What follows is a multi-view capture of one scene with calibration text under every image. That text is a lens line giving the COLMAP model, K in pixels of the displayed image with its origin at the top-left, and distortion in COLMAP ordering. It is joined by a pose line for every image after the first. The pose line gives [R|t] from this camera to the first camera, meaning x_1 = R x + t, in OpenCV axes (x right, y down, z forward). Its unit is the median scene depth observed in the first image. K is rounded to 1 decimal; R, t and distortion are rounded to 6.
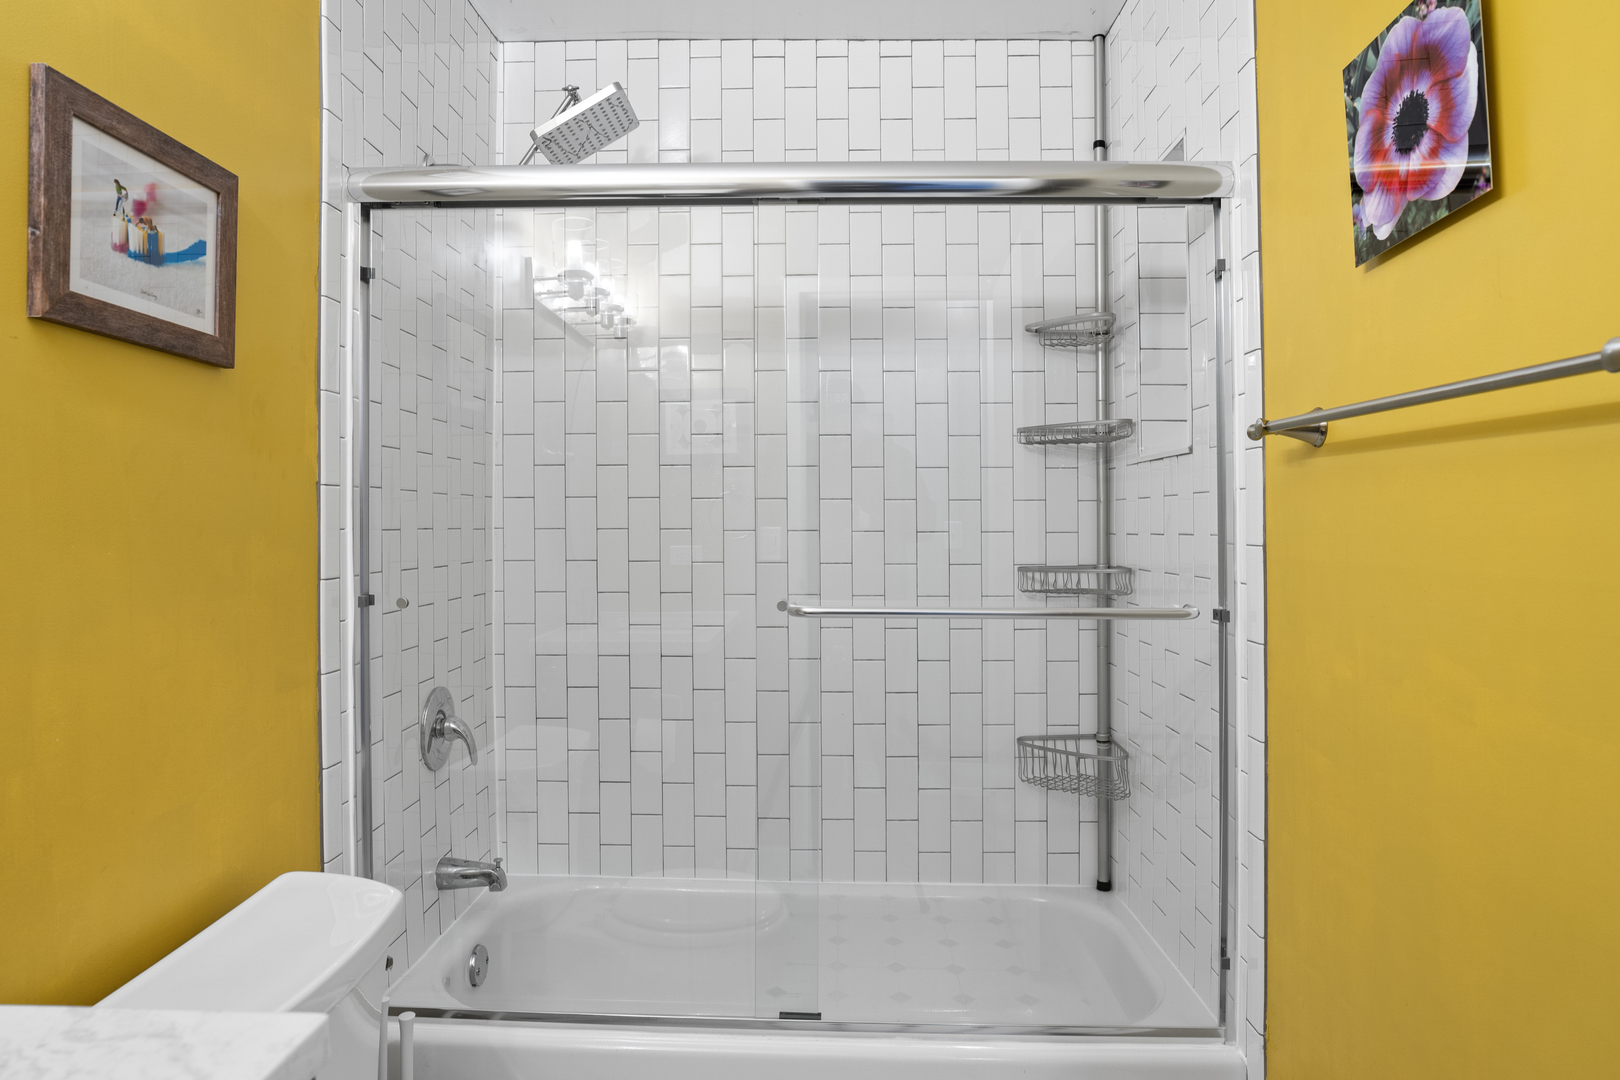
lens RADIAL K [[950.2, 0, 831.6], [0, 950.2, 517.0], [0, 0, 1]] dist [-0.041631, 0.019385]
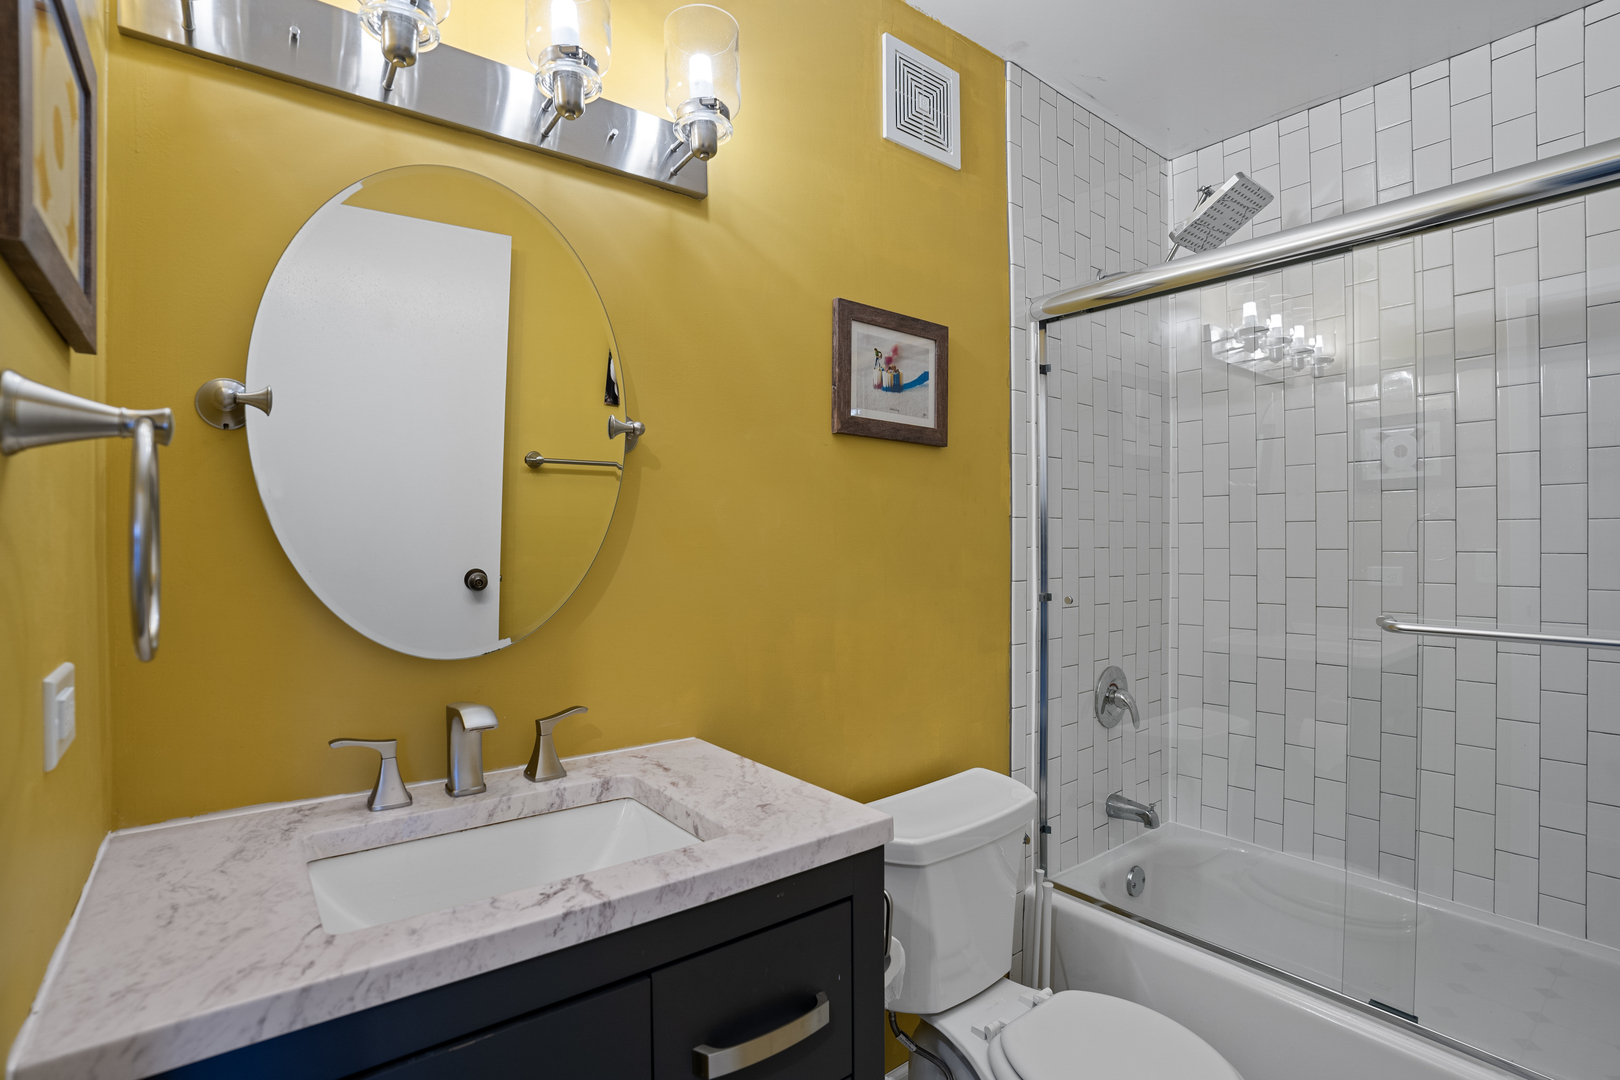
lens RADIAL K [[755.1, 0, 818.5], [0, 755.1, 546.6], [0, 0, 1]] dist [-0.068547, 0.024279]
pose [[0.661303, 0.004597, -0.750105, 0.107184], [0.003163, 0.999955, 0.008916, 0.000093], [0.750112, -0.008268, 0.661259, -0.011038]]
